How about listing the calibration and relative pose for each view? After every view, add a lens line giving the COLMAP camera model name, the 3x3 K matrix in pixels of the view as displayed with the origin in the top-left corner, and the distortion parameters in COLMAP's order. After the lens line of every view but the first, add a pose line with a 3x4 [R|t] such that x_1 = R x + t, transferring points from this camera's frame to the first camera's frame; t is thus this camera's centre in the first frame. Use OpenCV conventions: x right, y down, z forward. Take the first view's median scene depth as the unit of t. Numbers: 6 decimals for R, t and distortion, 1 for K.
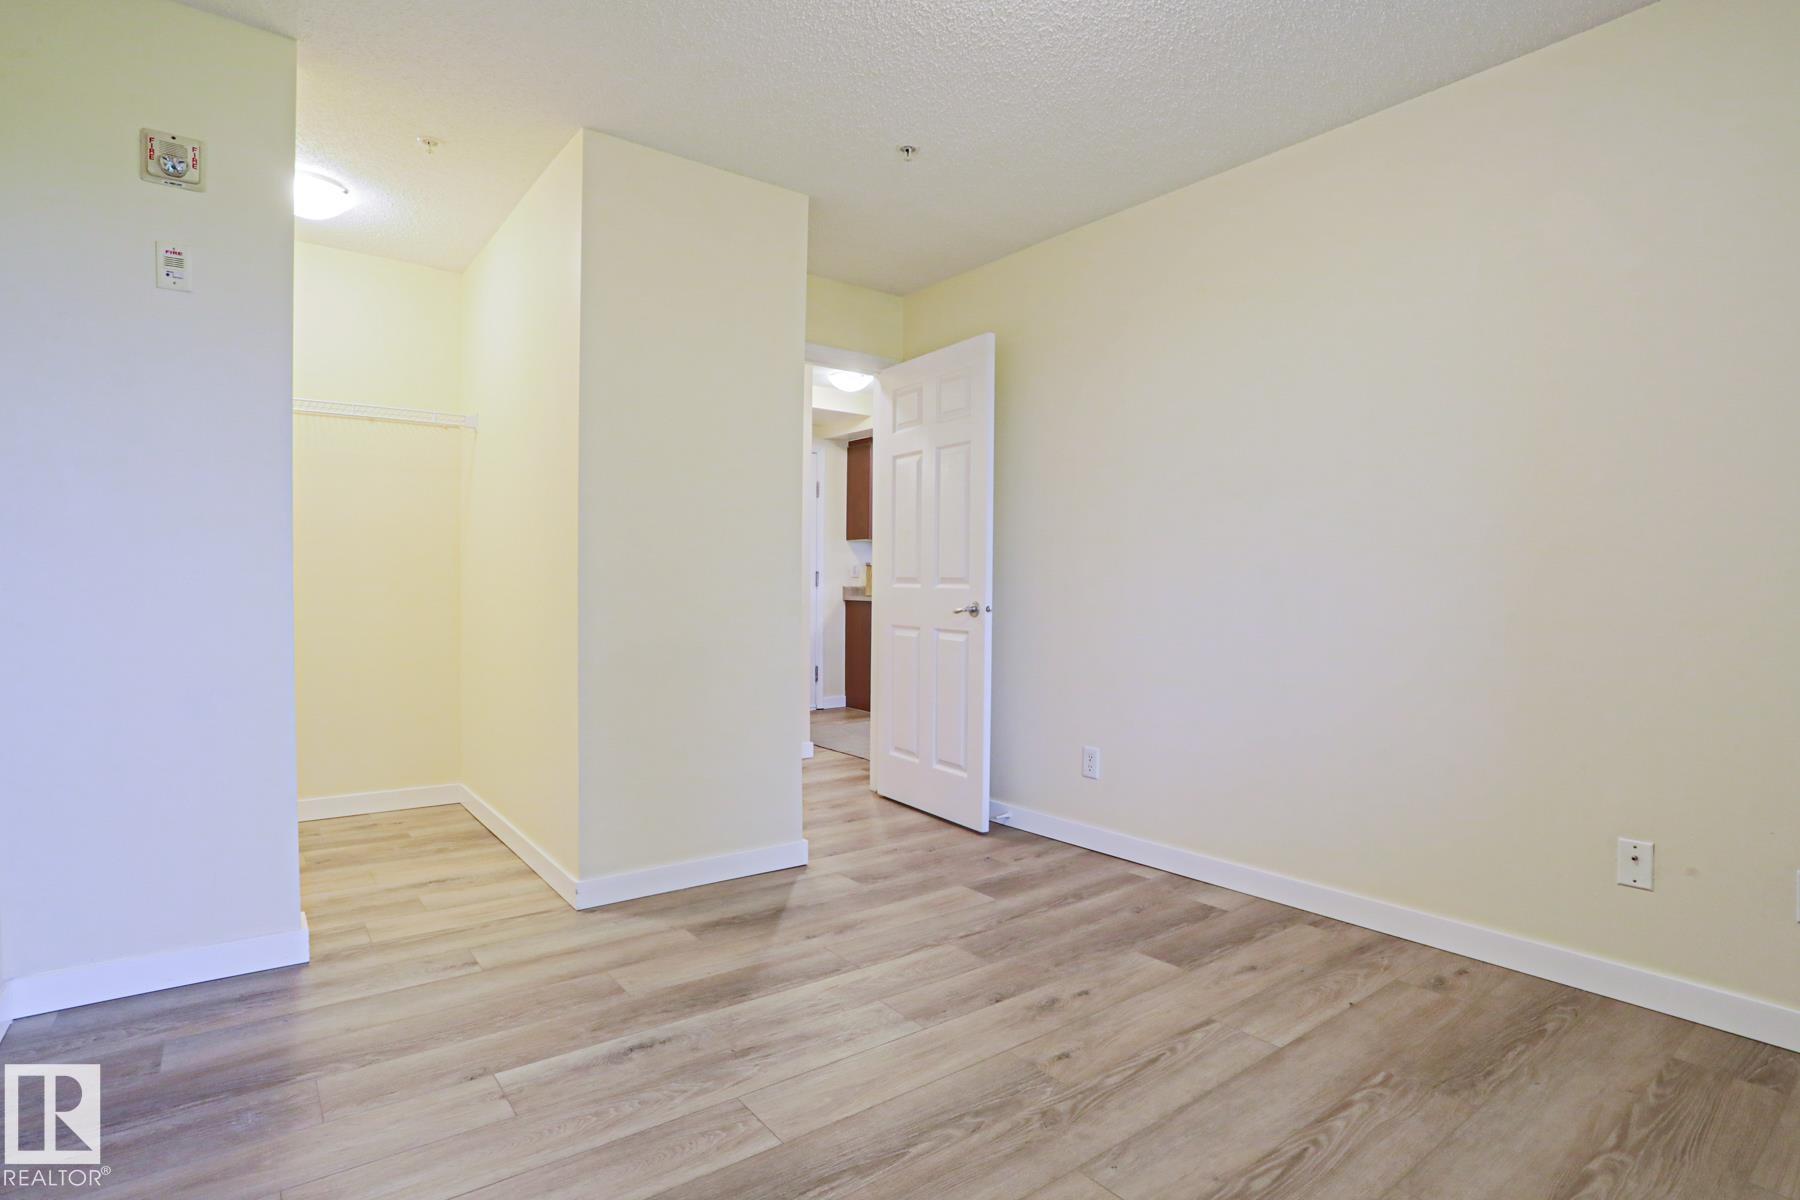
lens RADIAL K [[912.5, 0, 885.6], [0, 912.5, 593.0], [0, 0, 1]] dist [-0.064914, 0.024093]
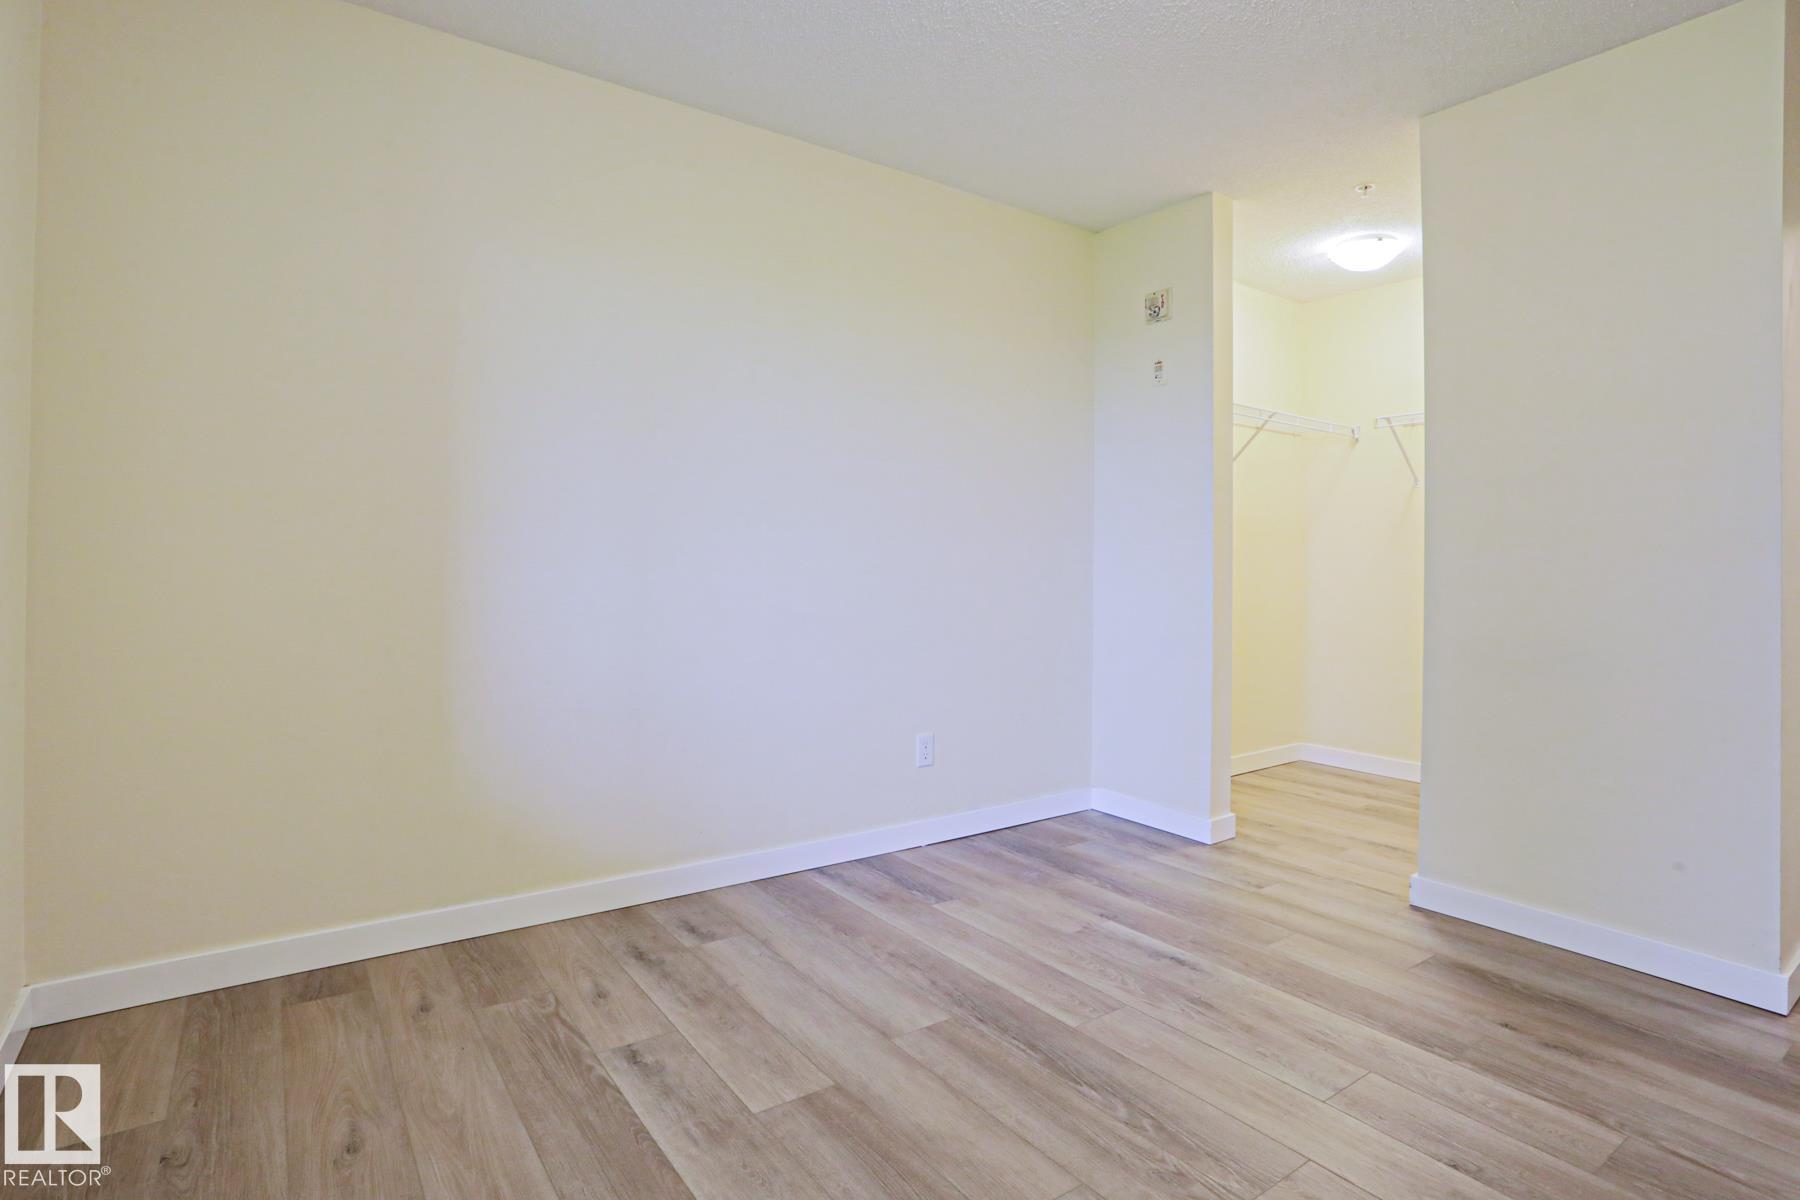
lens RADIAL K [[898.6, 0, 882.3], [0, 898.6, 572.4], [0, 0, 1]] dist [-0.063004, 0.019805]
pose [[-0.034685, 0.002936, -0.999394, 0.845698], [-0.020335, 0.999787, 0.003643, -0.006527], [0.999191, 0.020449, -0.034618, 0.586897]]
